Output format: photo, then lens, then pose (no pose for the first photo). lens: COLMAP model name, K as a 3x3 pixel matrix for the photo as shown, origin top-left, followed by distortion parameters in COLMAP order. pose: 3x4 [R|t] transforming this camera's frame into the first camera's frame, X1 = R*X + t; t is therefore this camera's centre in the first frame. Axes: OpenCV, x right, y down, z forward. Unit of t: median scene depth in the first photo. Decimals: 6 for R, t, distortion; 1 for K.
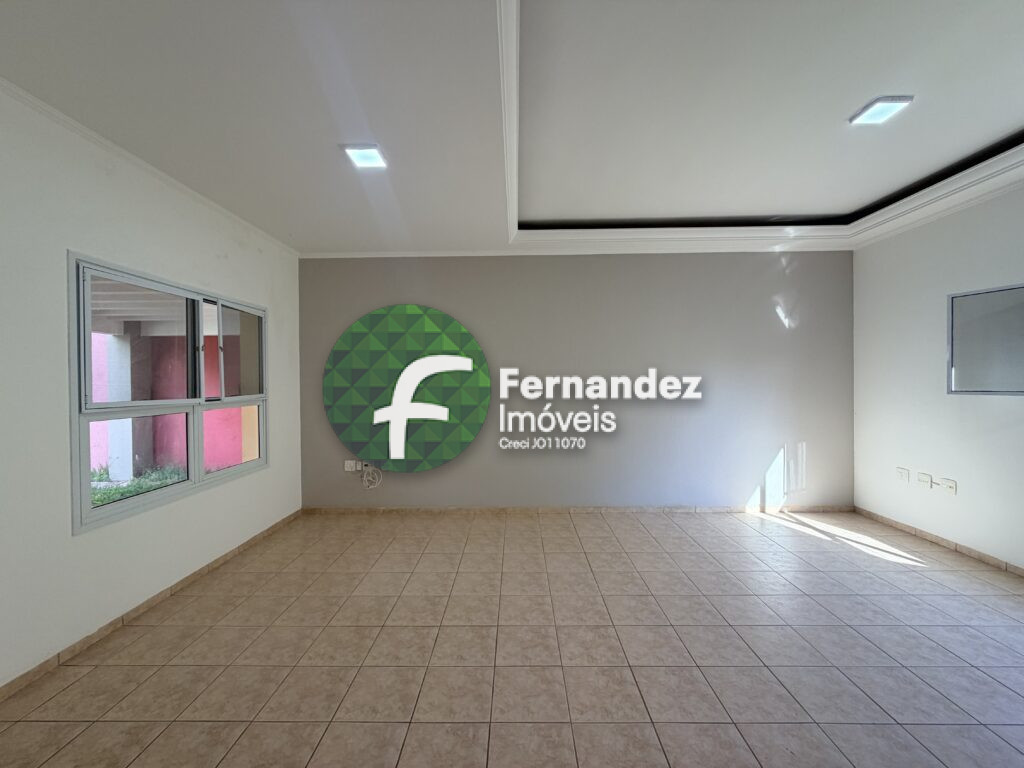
lens RADIAL K [[407.6, 0, 509.3], [0, 407.6, 384.6], [0, 0, 1]] dist [0.001153, 0.000006]
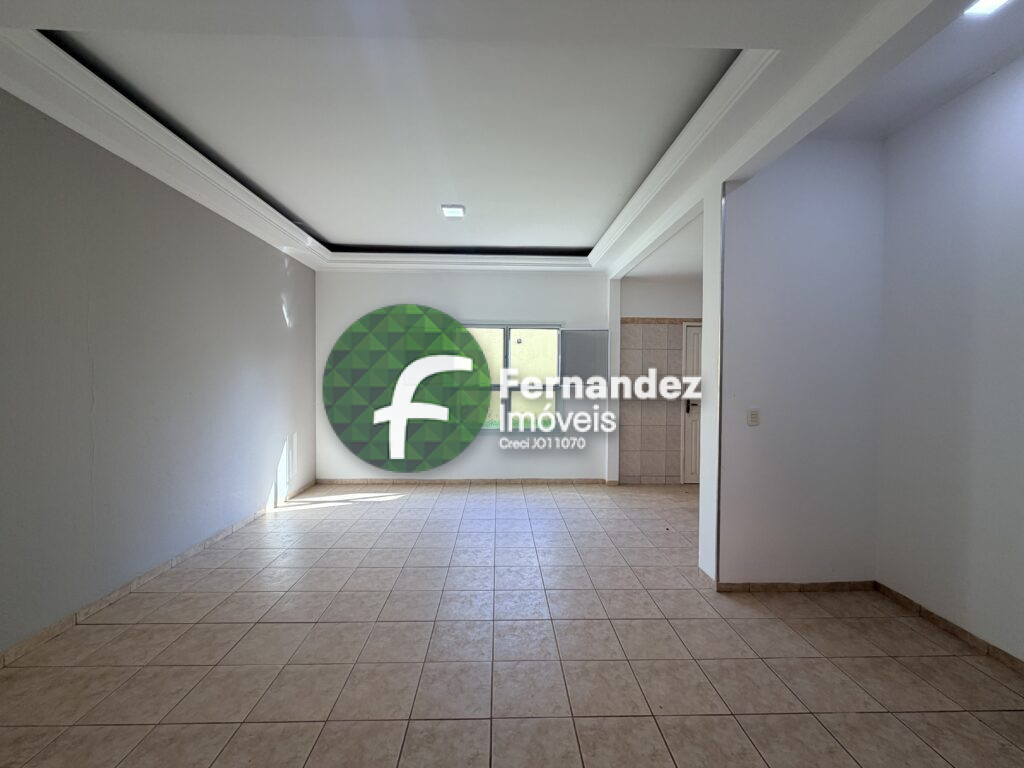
lens RADIAL K [[410.5, 0, 517.3], [0, 410.5, 375.0], [0, 0, 1]] dist [0.001764, 0.000013]
pose [[-0.026387, 0.007976, 0.999620, -0.407378], [0.003345, 0.999963, -0.007890, -0.002213], [-0.999646, 0.003135, -0.026413, 0.437224]]
